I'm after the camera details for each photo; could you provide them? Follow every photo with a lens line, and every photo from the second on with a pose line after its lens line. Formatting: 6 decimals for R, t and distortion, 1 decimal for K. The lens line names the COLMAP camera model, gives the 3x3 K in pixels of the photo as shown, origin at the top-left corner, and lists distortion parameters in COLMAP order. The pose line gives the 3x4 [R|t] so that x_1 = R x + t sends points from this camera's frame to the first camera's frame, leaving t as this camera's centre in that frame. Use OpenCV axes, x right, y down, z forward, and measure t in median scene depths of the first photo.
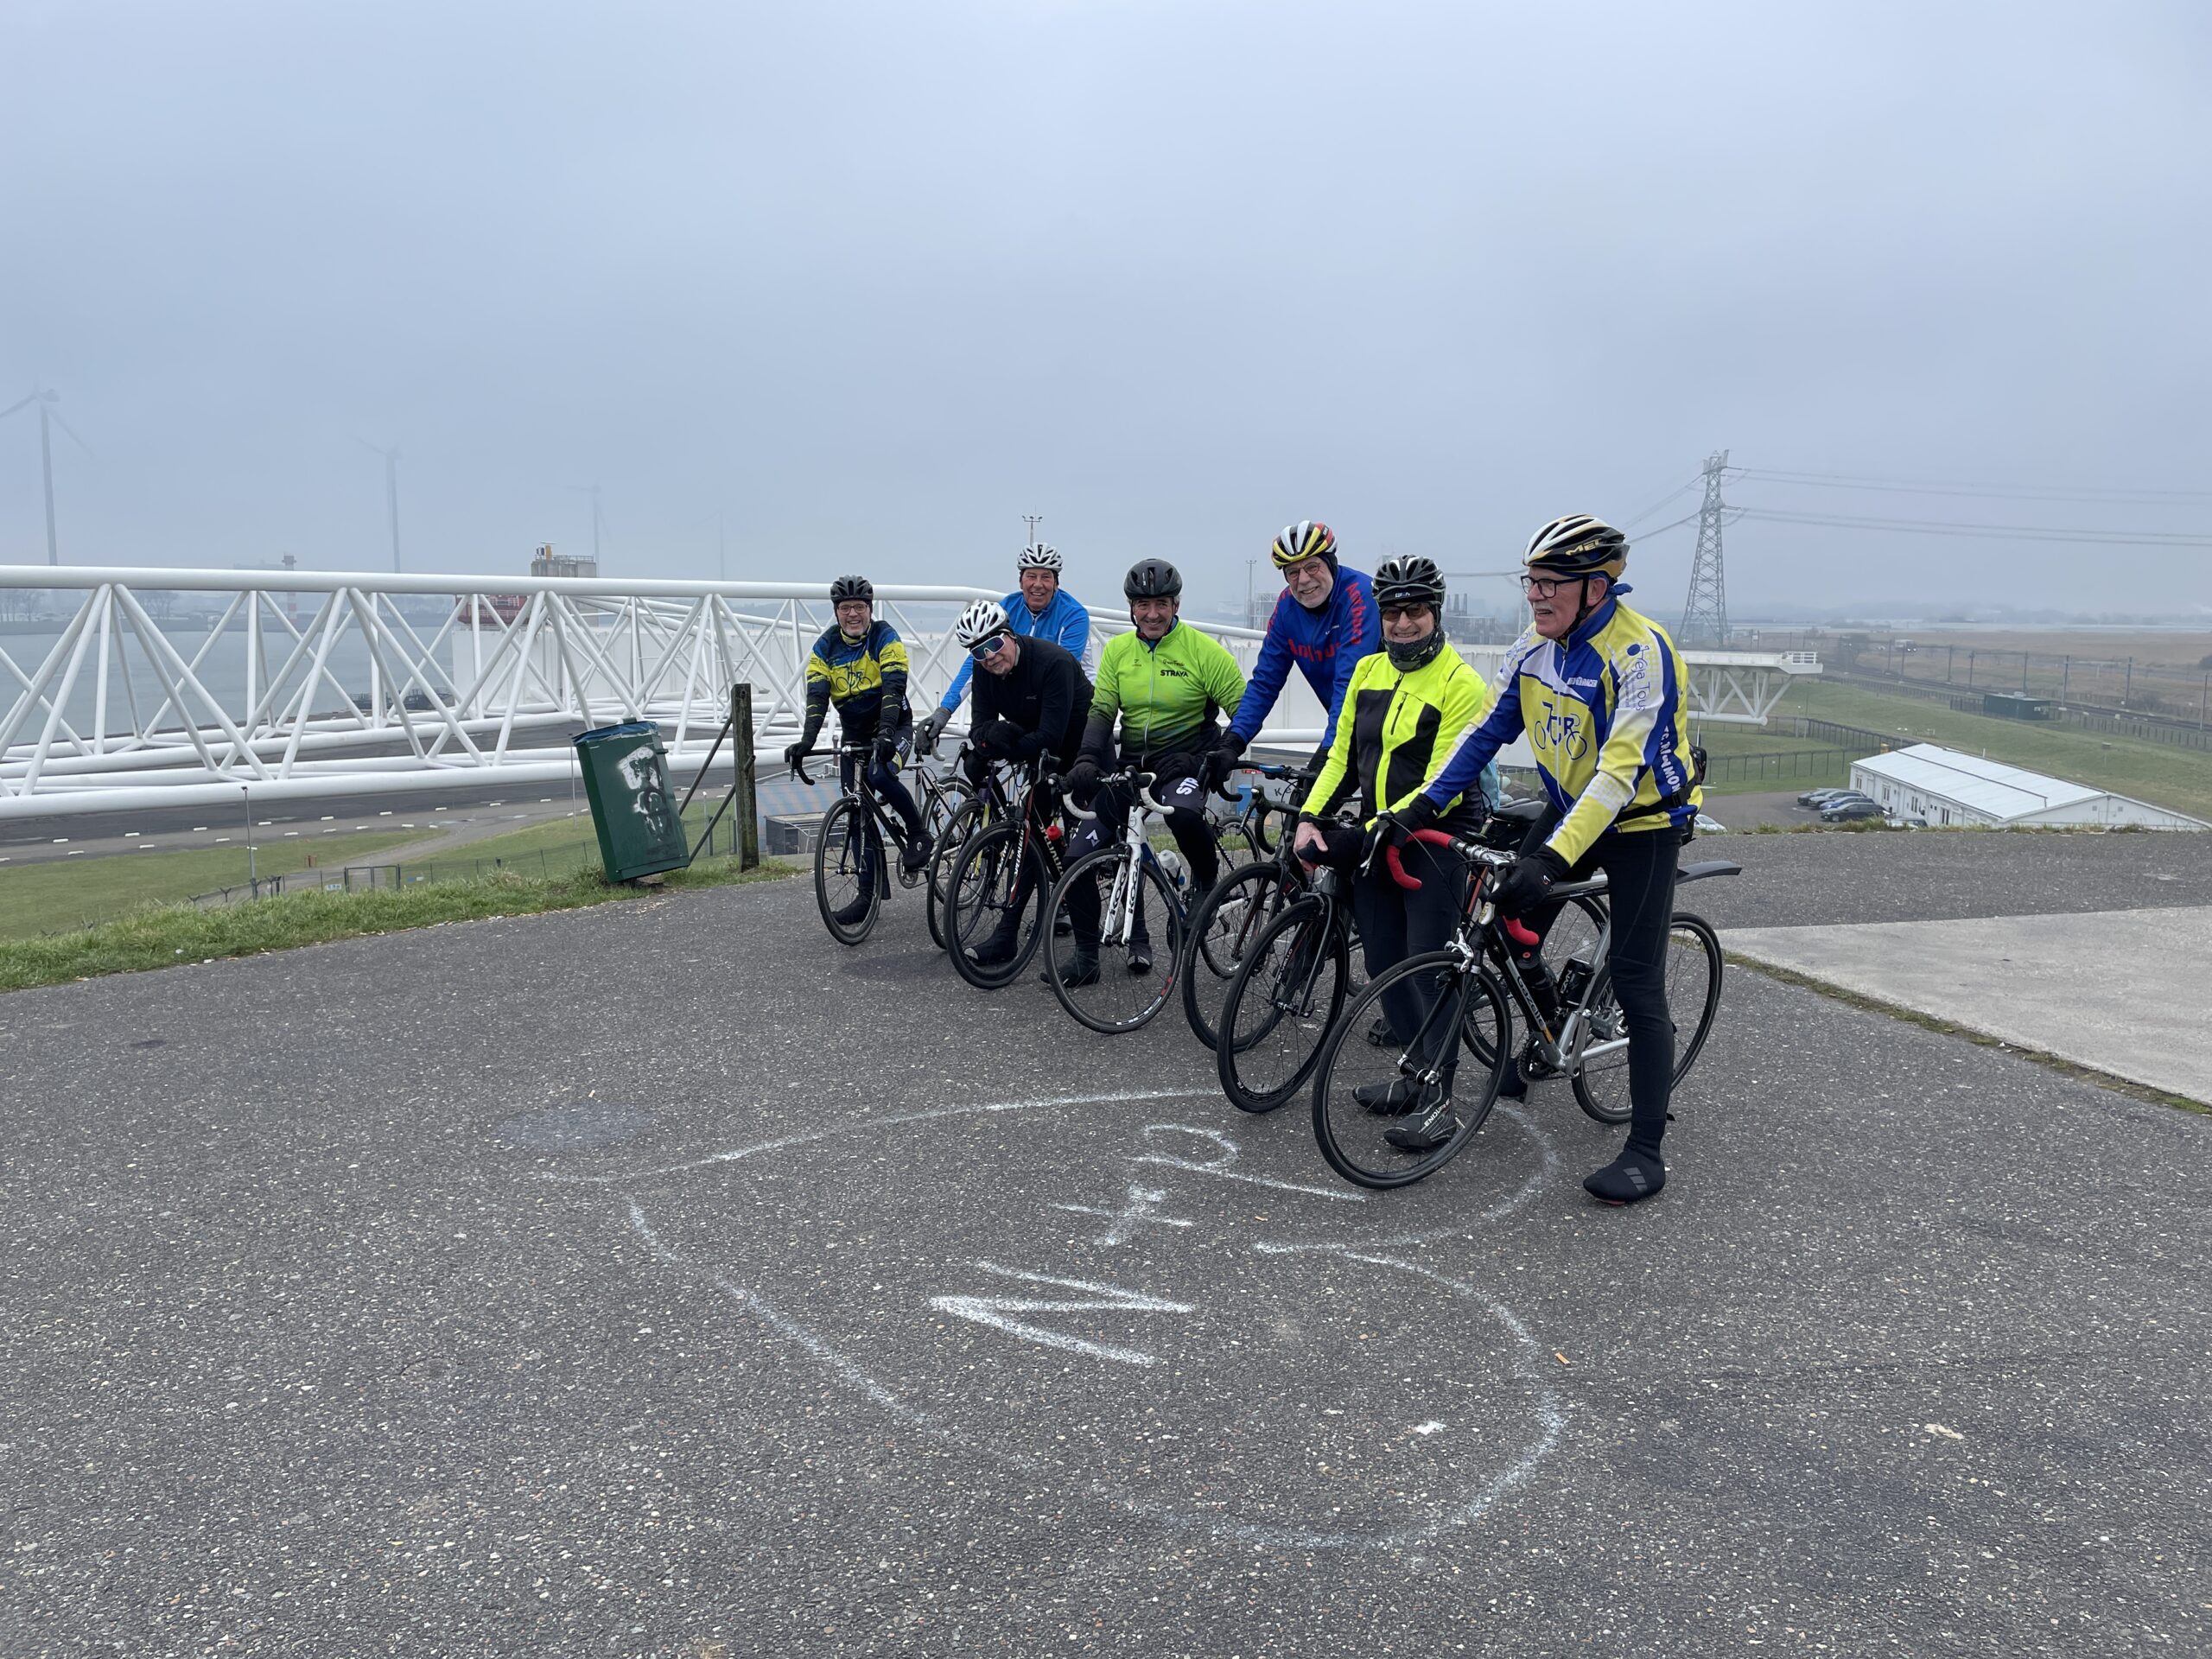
lens RADIAL K [[1660.1, 0, 1100.7], [0, 1660.1, 829.2], [0, 0, 1]] dist [0.008623, -0.008199]
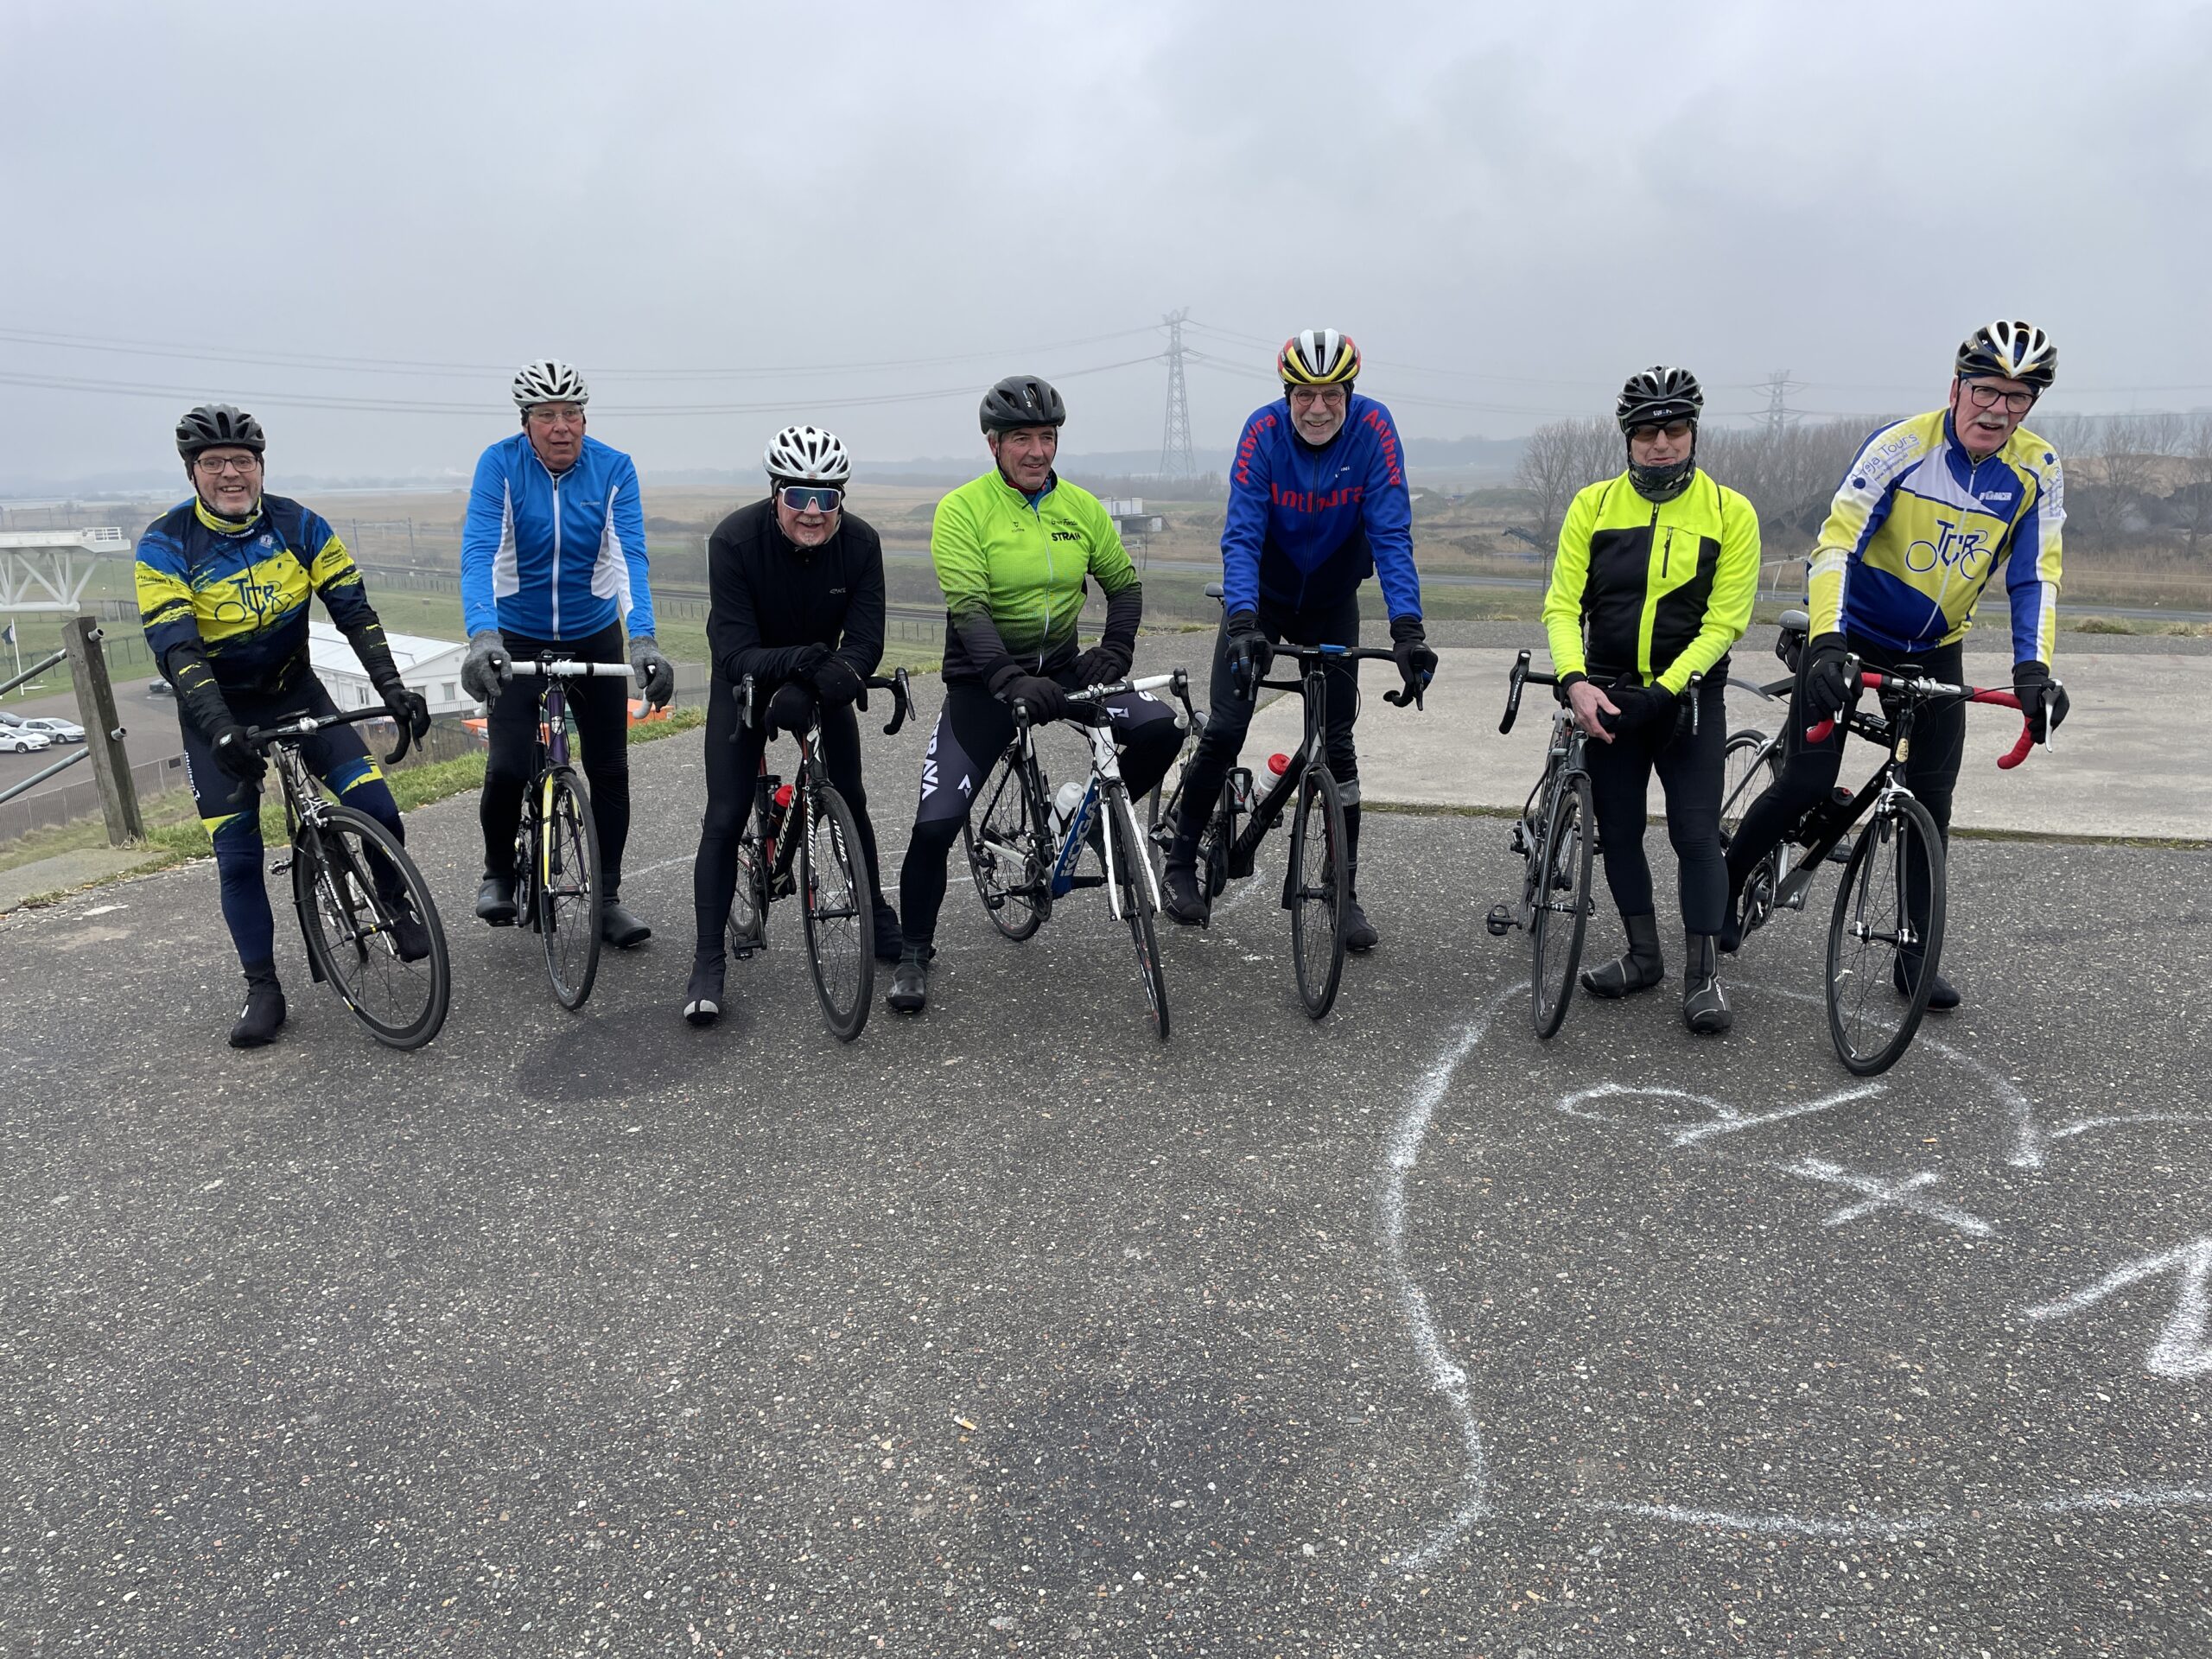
lens RADIAL K [[1660.1, 0, 1108.4], [0, 1660.1, 825.2], [0, 0, 1]] dist [0.008623, -0.008199]
pose [[0.581333, -0.191276, 0.790864, -0.540848], [0.131764, 0.981277, 0.140475, -0.069491], [-0.802926, 0.022545, 0.595652, 0.557762]]
